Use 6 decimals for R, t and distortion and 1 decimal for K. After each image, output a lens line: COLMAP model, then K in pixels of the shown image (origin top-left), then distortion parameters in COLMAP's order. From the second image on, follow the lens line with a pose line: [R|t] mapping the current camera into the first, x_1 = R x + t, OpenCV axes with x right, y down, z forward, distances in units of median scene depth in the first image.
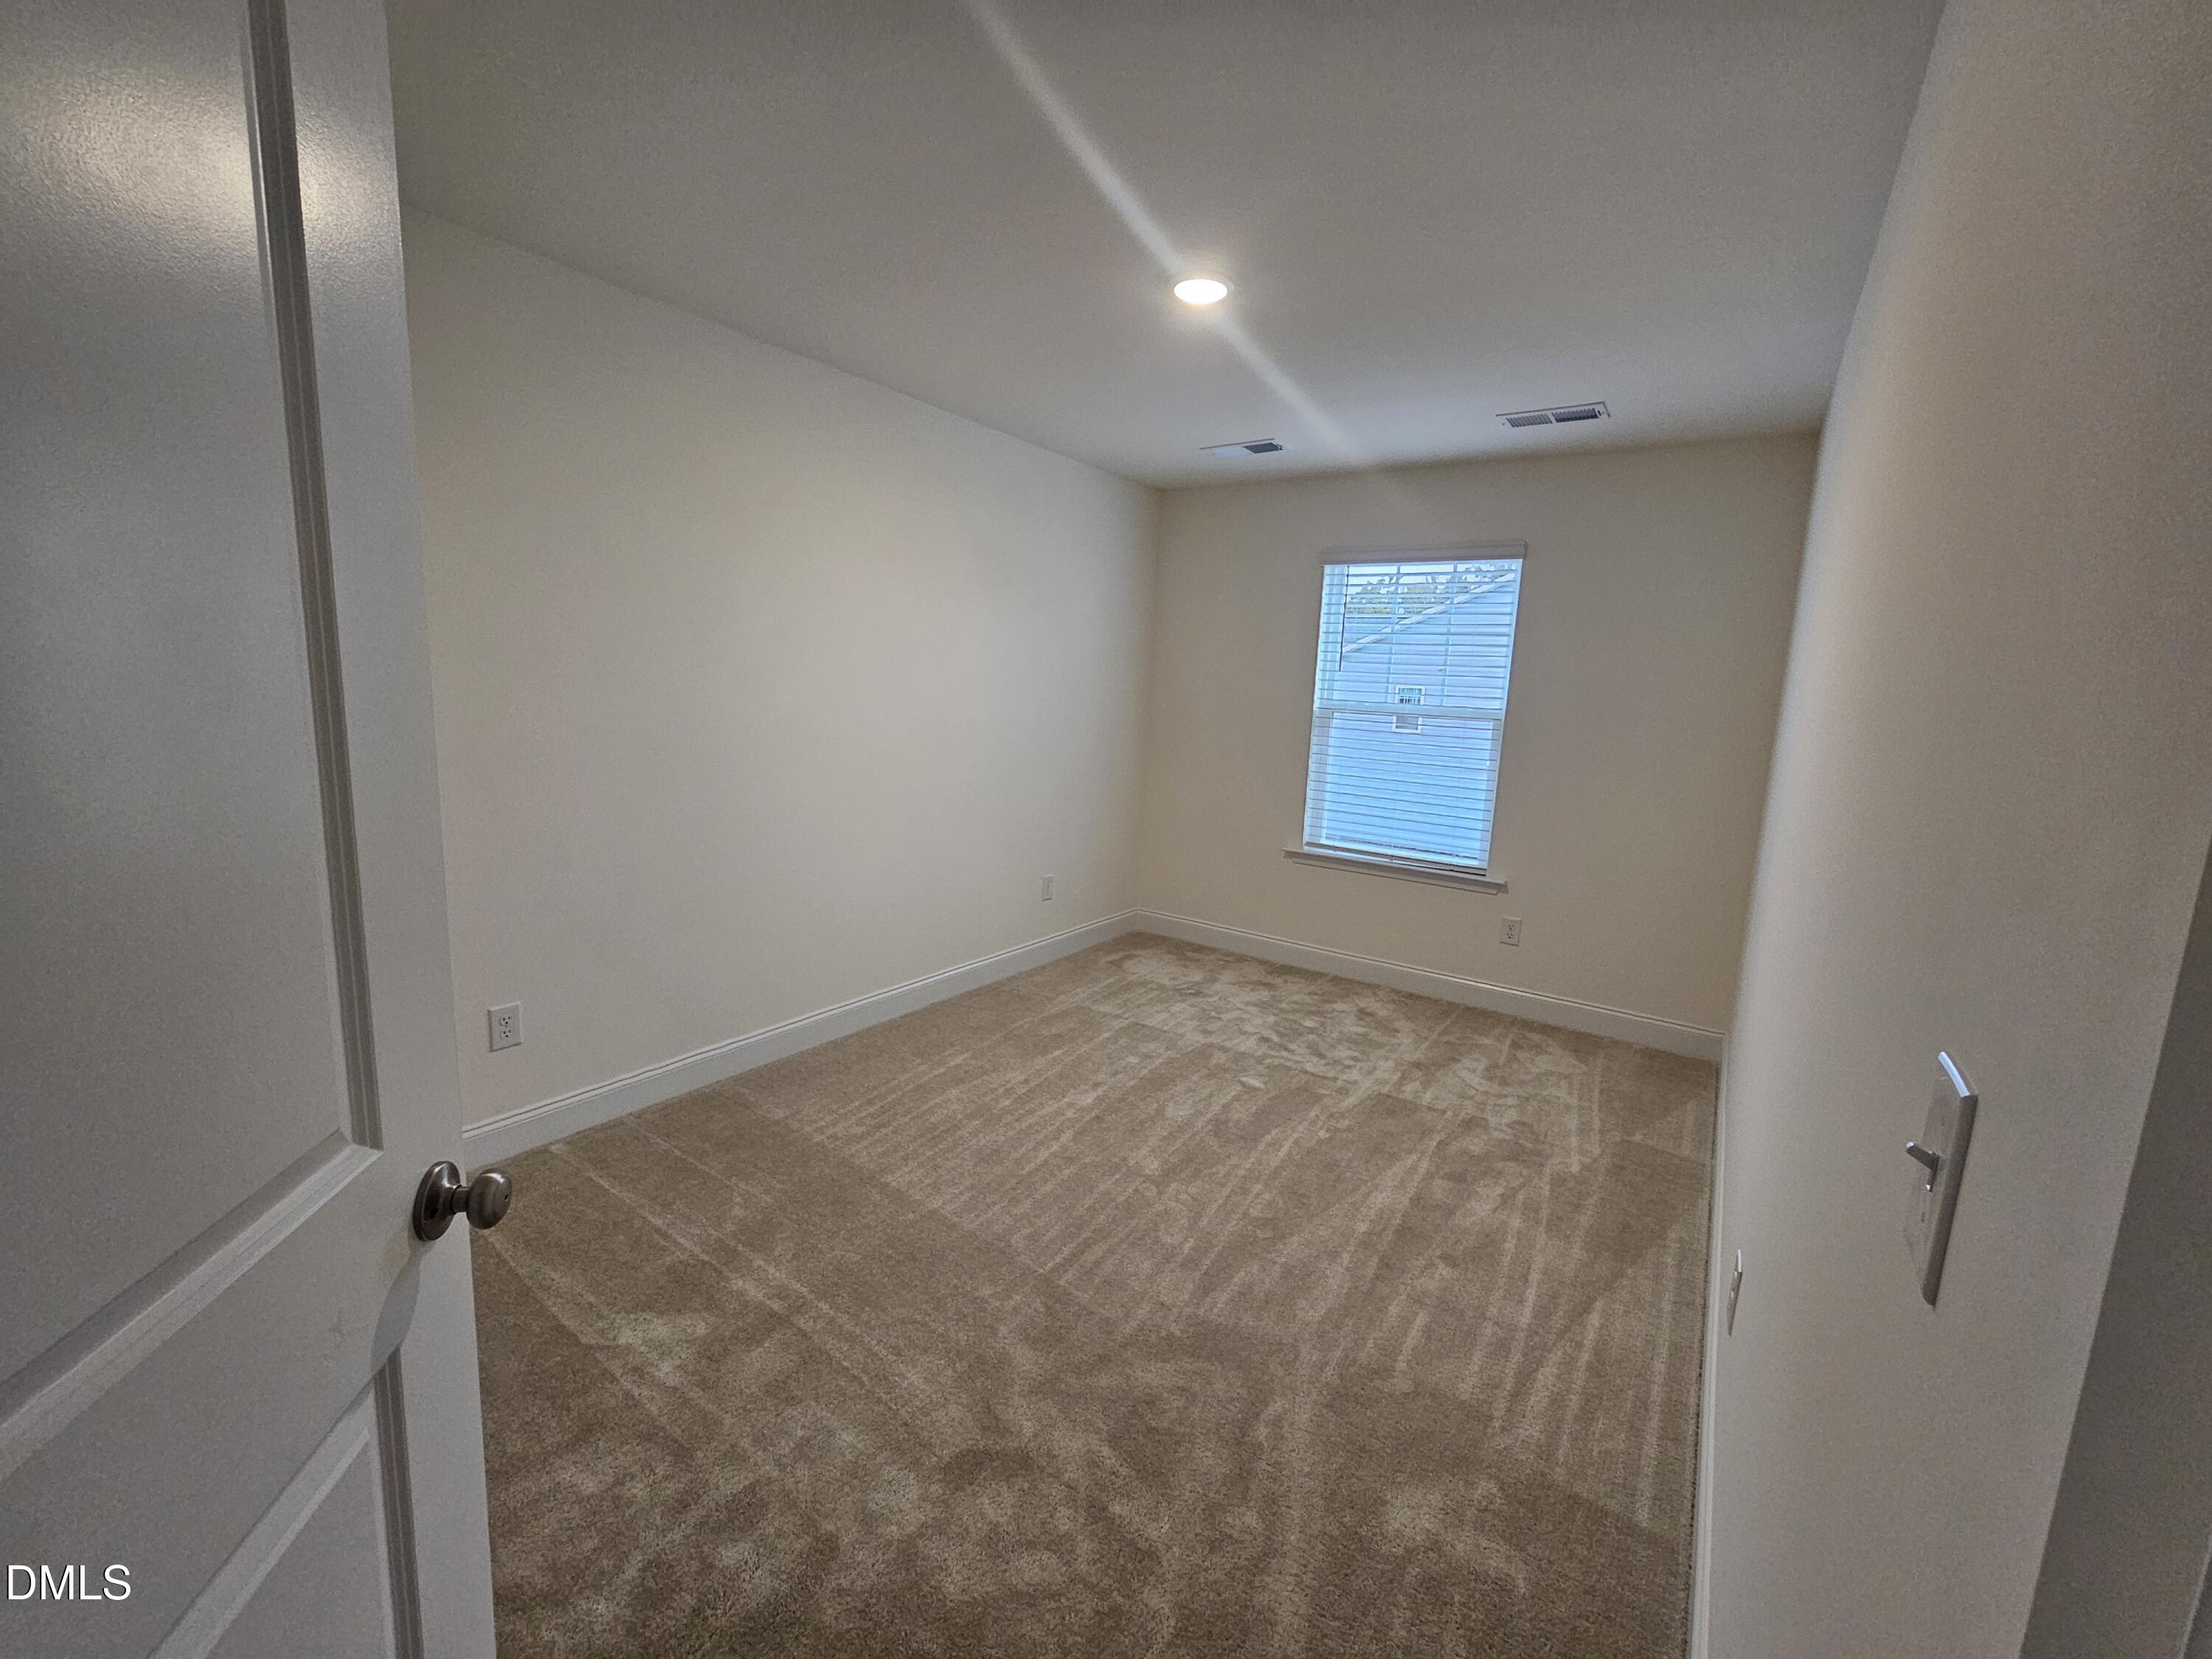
lens RADIAL K [[902.7, 0, 1098.3], [0, 902.7, 813.7], [0, 0, 1]] dist [-0.004132, 0.001329]
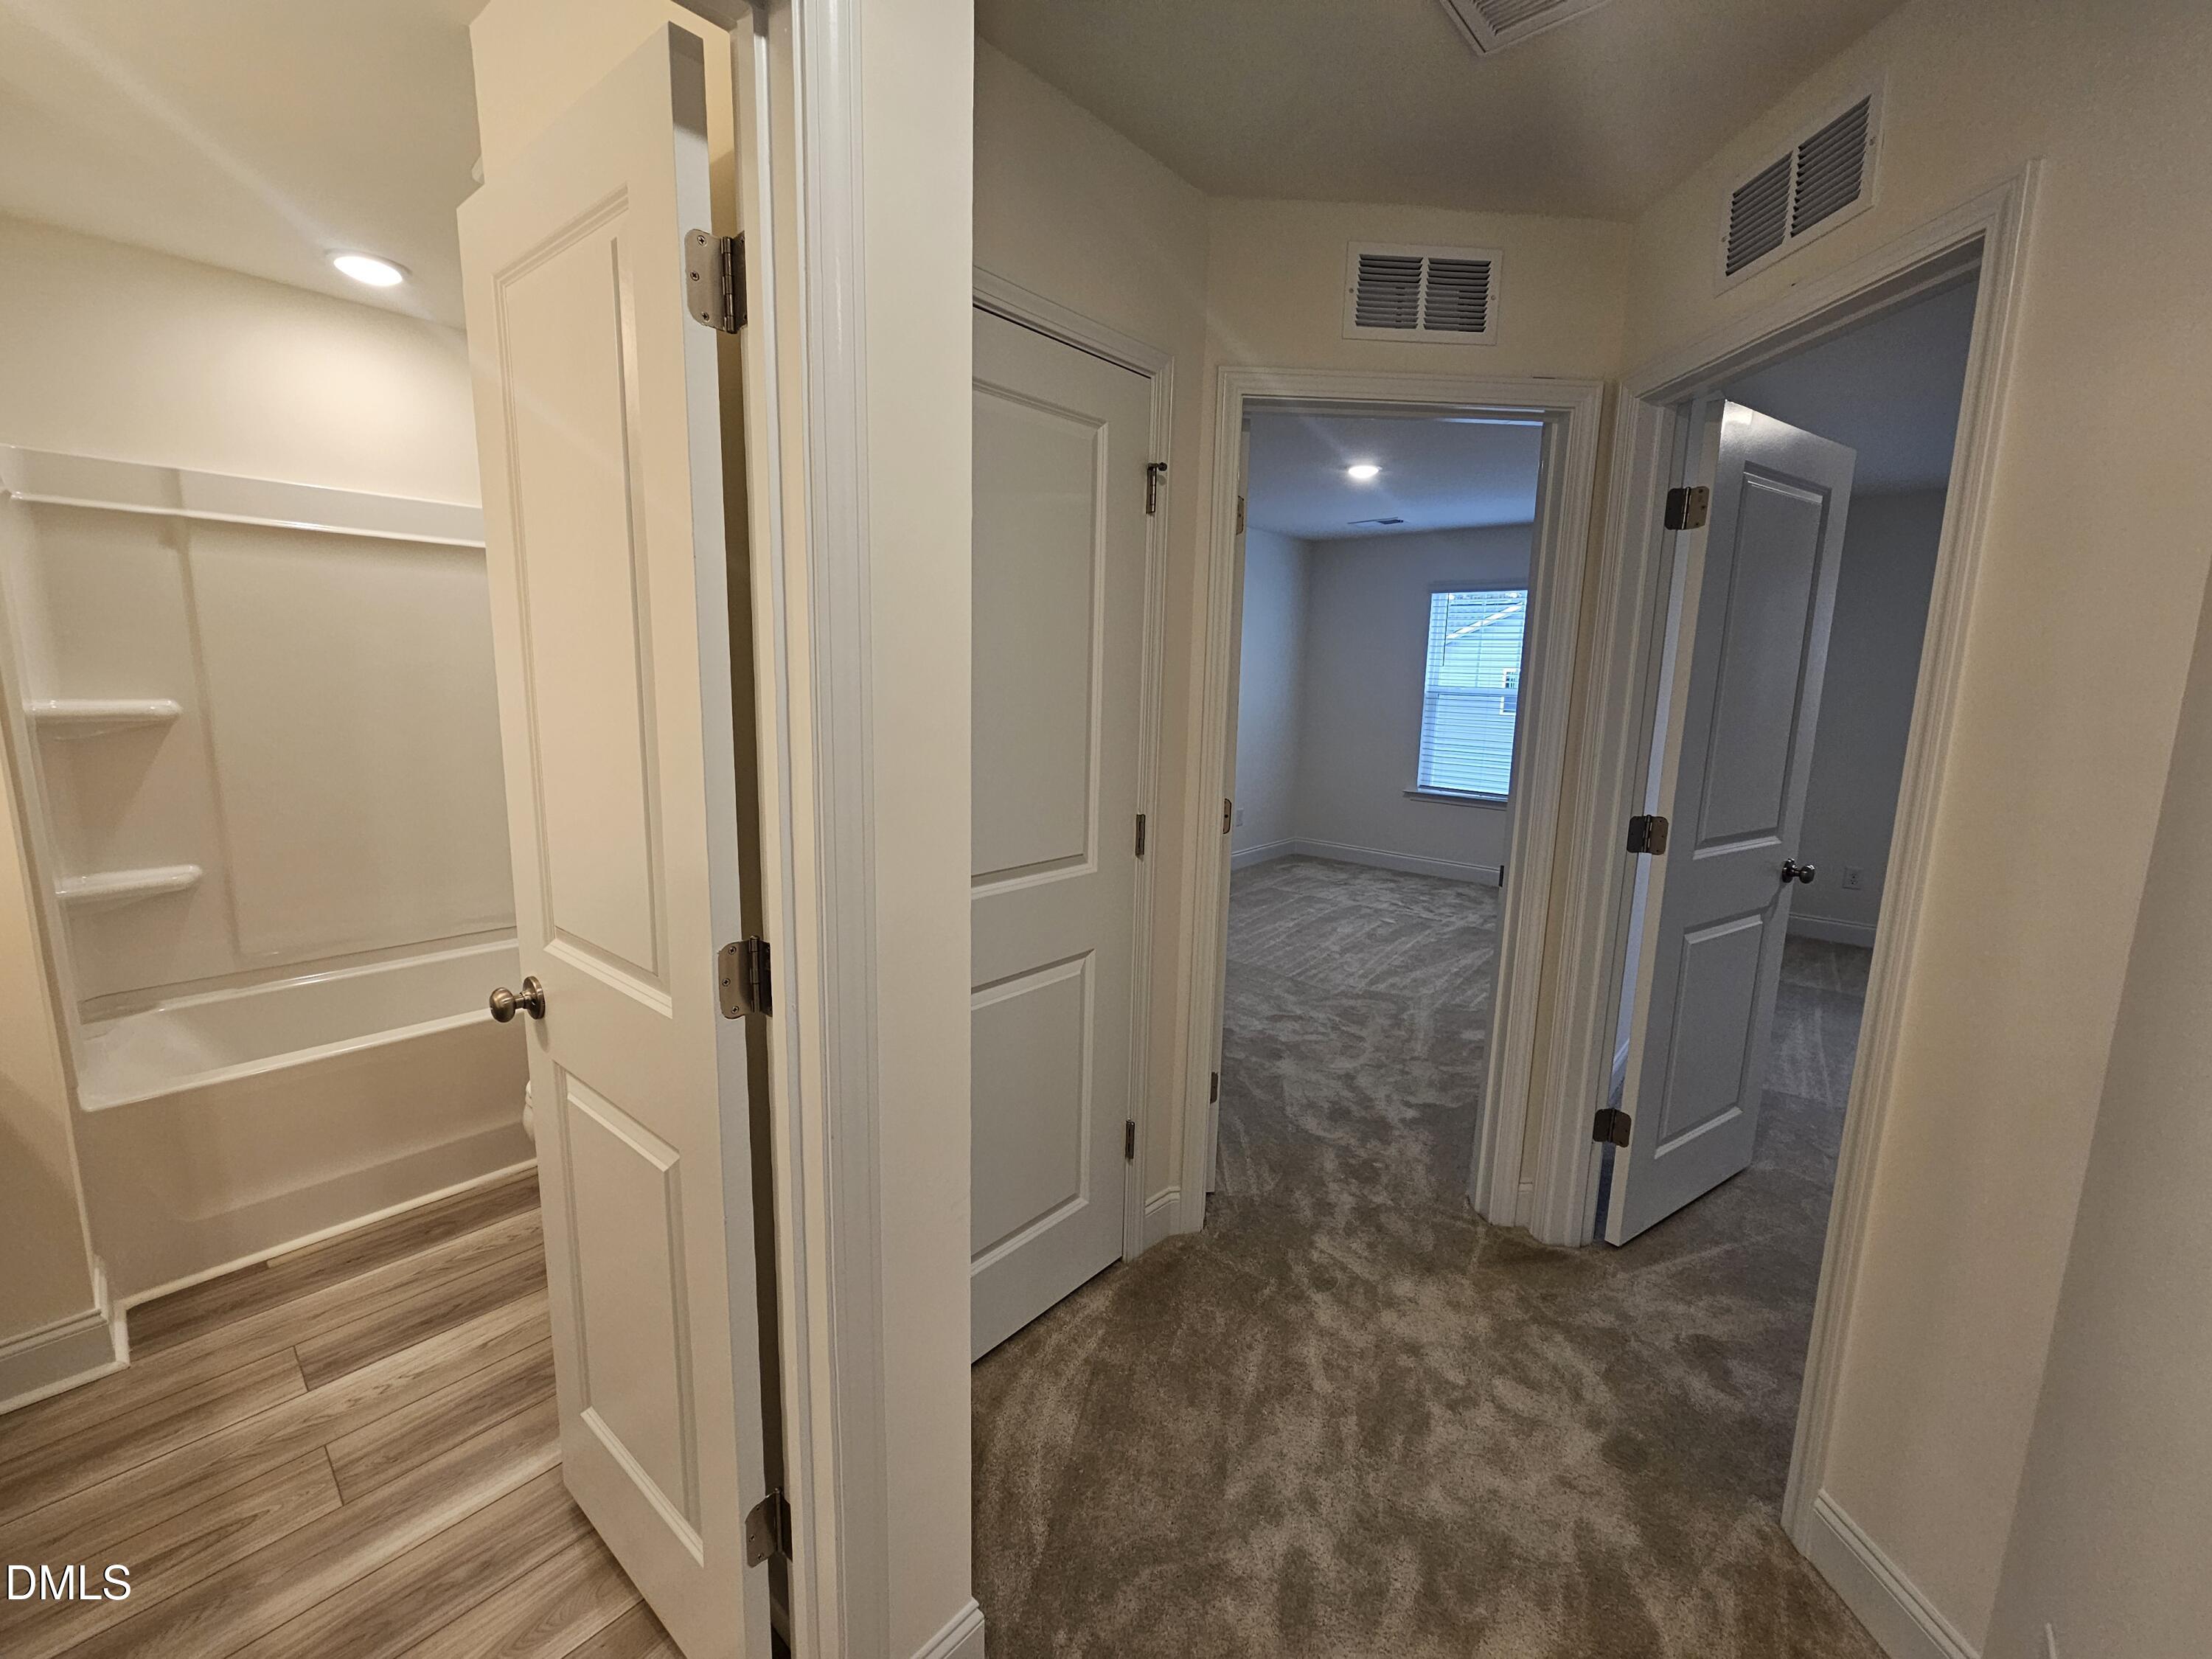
lens RADIAL K [[902.7, 0, 1099.2], [0, 902.7, 816.1], [0, 0, 1]] dist [-0.004132, 0.001329]
pose [[0.994041, -0.009208, -0.108615, -0.172169], [0.010277, 0.999904, 0.009285, 0.088115], [0.108519, -0.010346, 0.994041, -0.686957]]
